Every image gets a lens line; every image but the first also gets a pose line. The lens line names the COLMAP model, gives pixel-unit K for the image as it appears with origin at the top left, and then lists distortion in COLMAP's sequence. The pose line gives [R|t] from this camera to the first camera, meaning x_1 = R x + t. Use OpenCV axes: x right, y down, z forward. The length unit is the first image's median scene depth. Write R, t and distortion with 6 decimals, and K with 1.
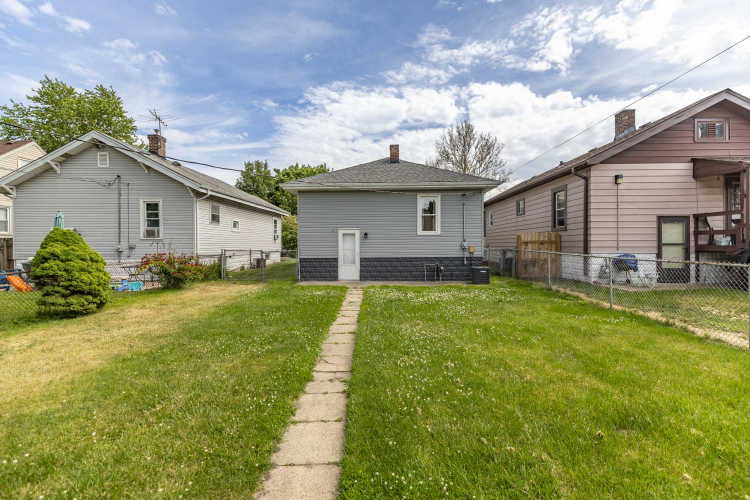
lens RADIAL K [[333.7, 0, 378.1], [0, 333.7, 247.6], [0, 0, 1]] dist [0.023916, -0.009045]
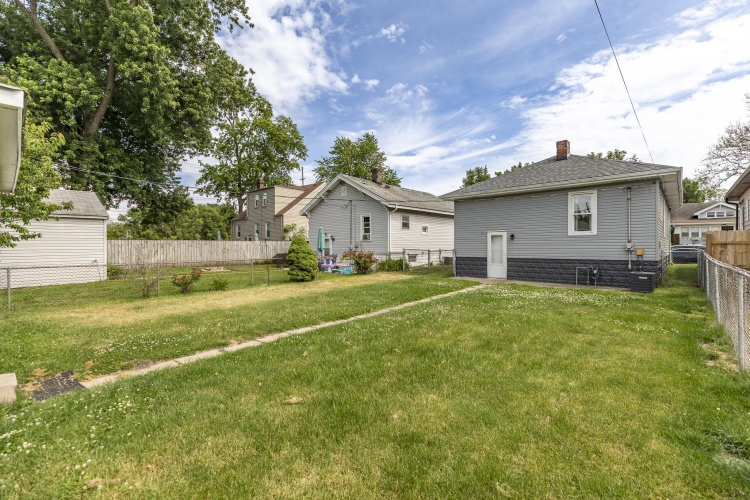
lens RADIAL K [[333.7, 0, 378.1], [0, 333.7, 247.6], [0, 0, 1]] dist [0.023916, -0.009045]
pose [[0.757728, 0.008348, -0.652517, 0.138435], [-0.008958, 0.999957, 0.002392, -0.000519], [0.652509, 0.004033, 0.757770, -0.033735]]
